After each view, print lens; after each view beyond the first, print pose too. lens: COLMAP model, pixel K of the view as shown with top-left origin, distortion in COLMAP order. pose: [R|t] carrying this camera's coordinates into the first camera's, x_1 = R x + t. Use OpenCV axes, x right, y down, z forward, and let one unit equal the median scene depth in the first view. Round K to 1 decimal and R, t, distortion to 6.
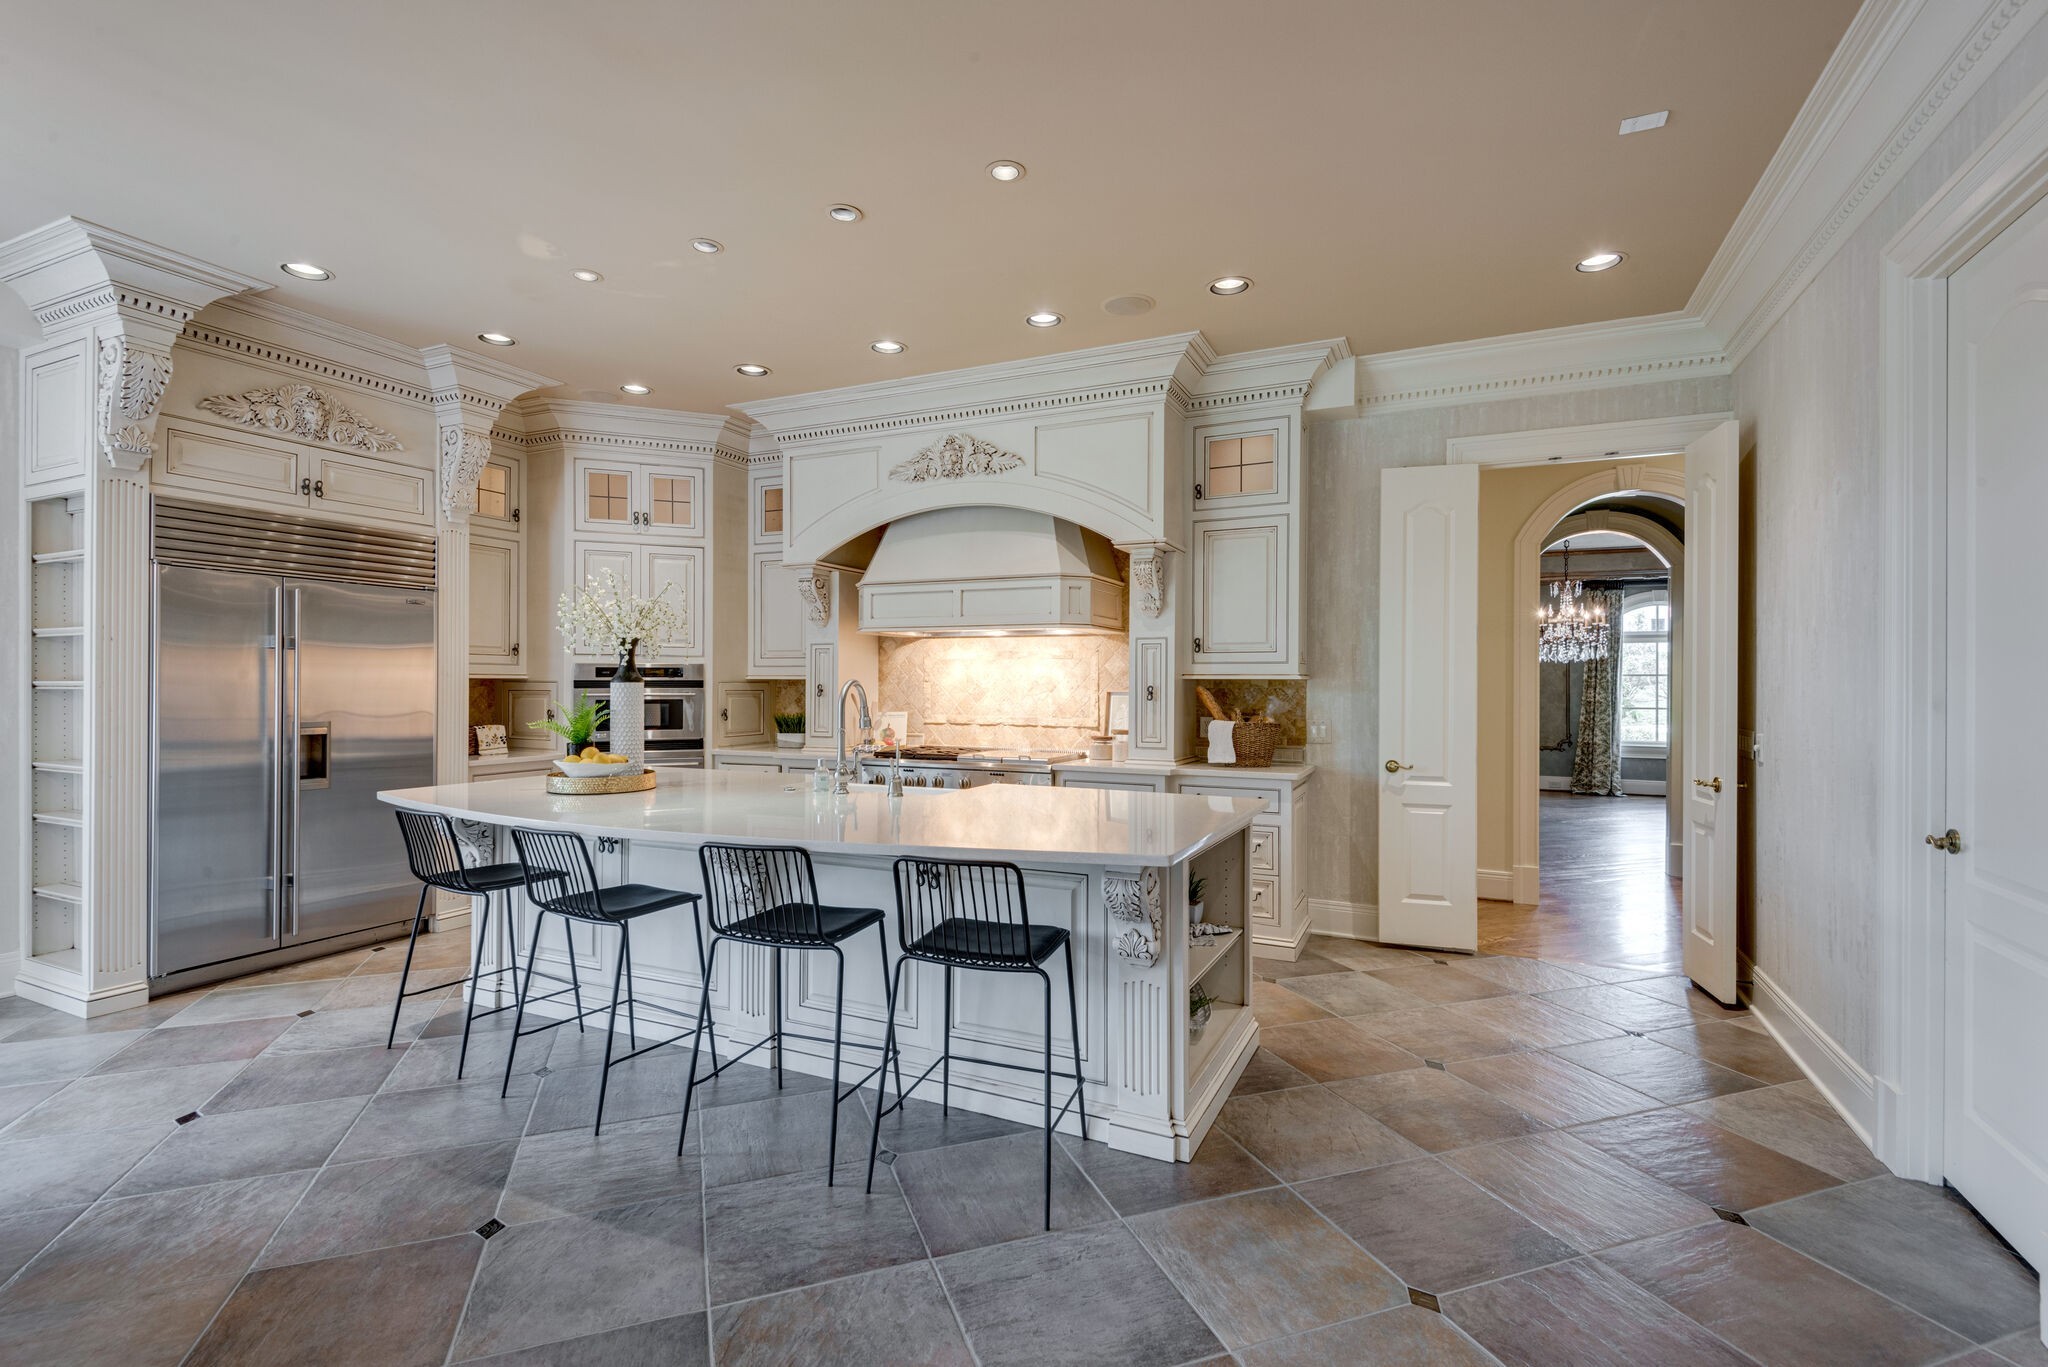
lens RADIAL K [[924.1, 0, 1024.0], [0, 924.1, 683.5], [0, 0, 1]] dist [0.027278, -0.016371]
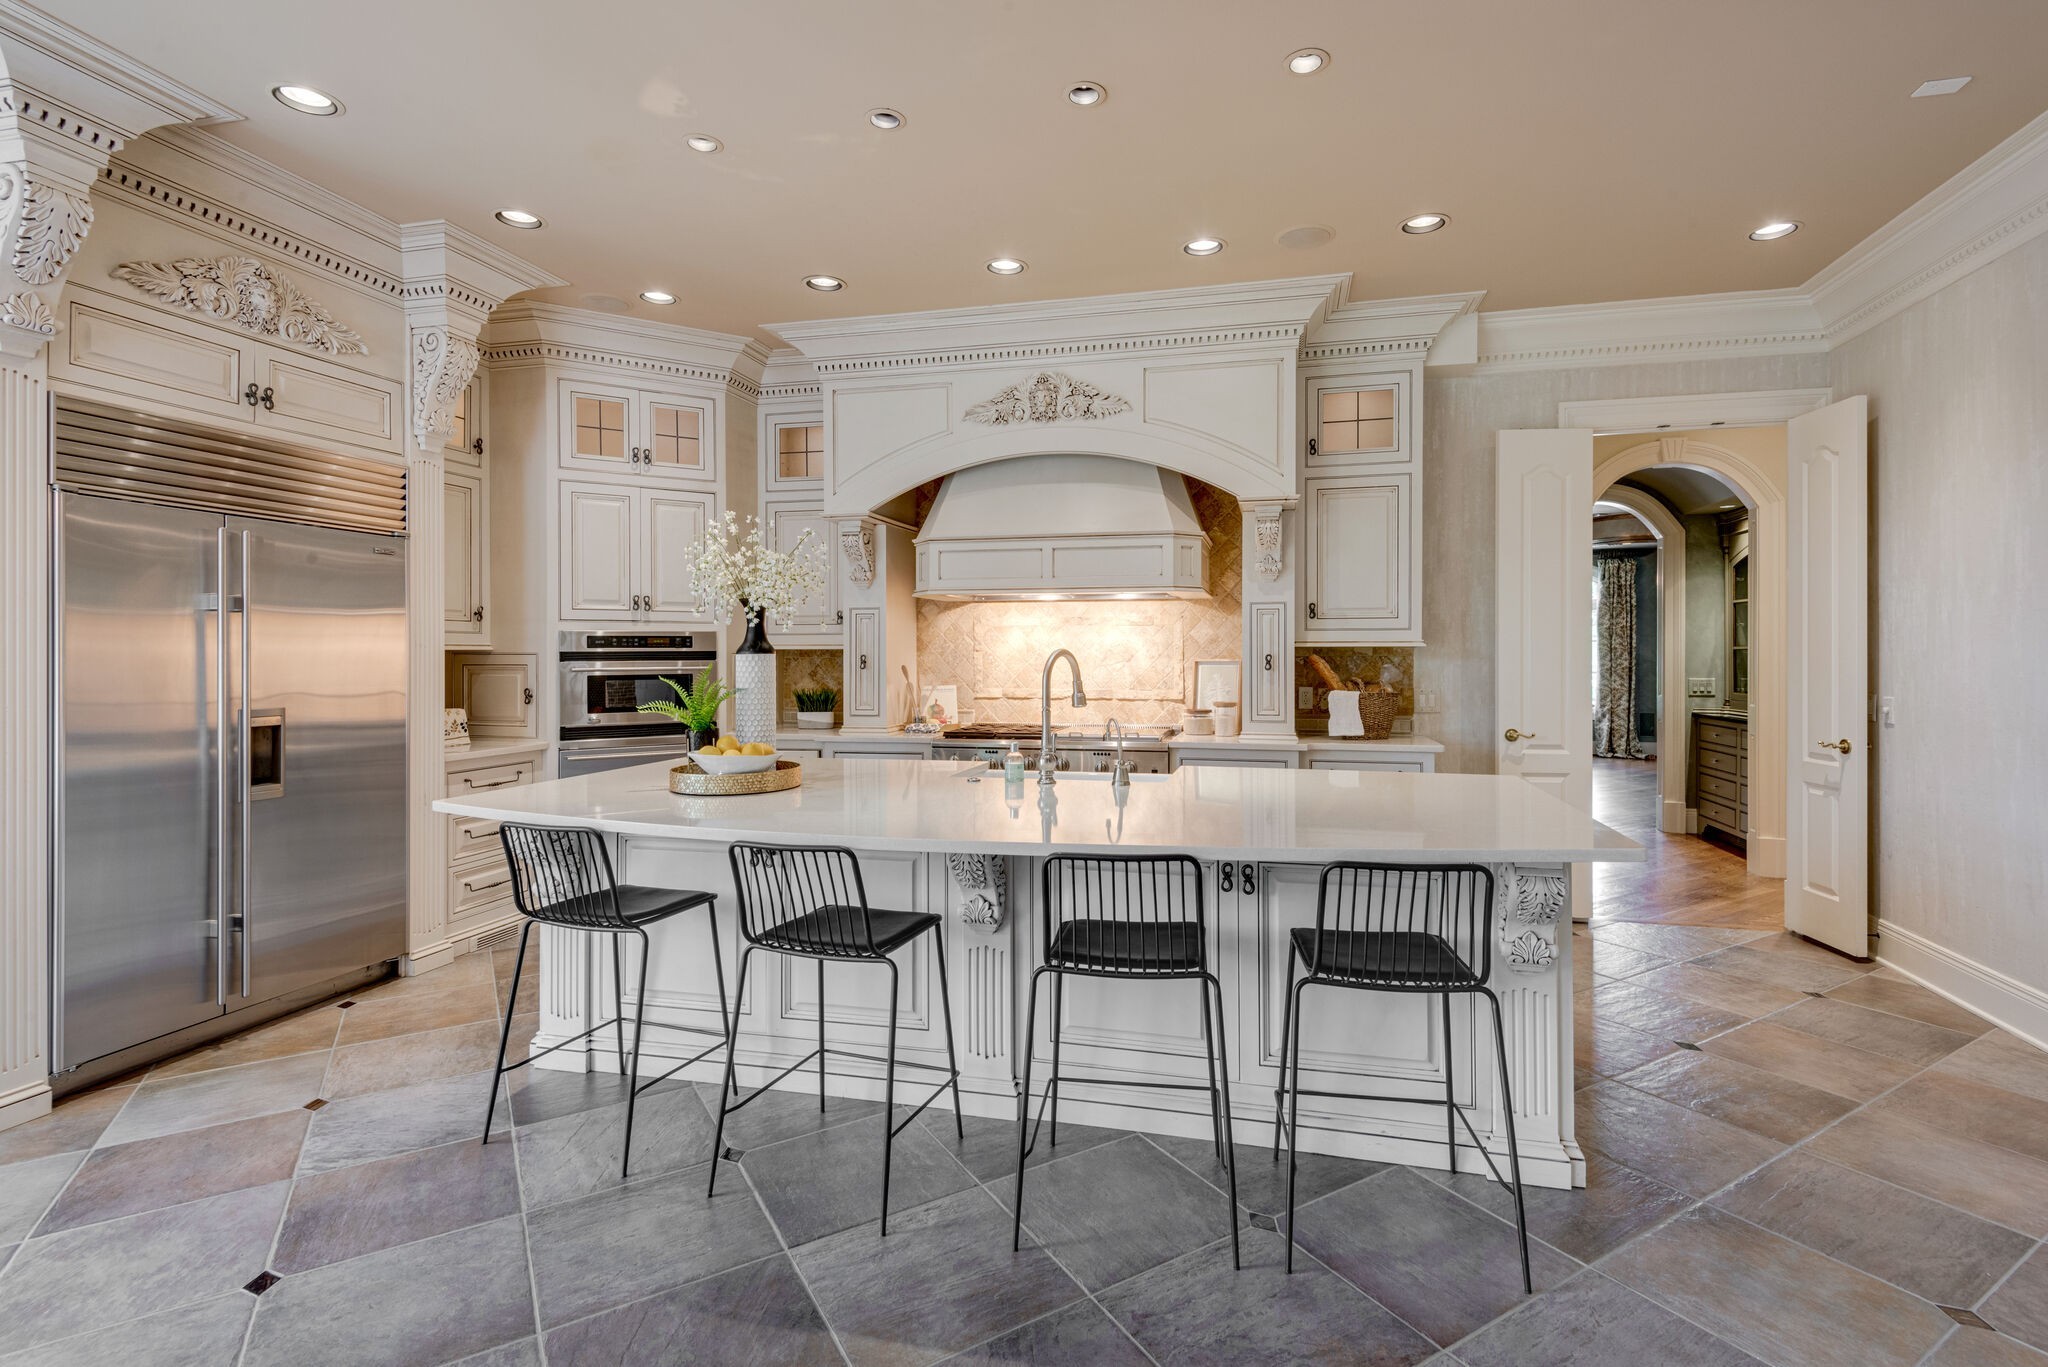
lens RADIAL K [[952.6, 0, 1027.6], [0, 952.6, 653.1], [0, 0, 1]] dist [0.018707, -0.009546]
pose [[0.979513, -0.005767, 0.201297, -0.299027], [0.005475, 0.999983, 0.002010, -0.001990], [-0.201306, -0.000867, 0.979528, 0.115108]]
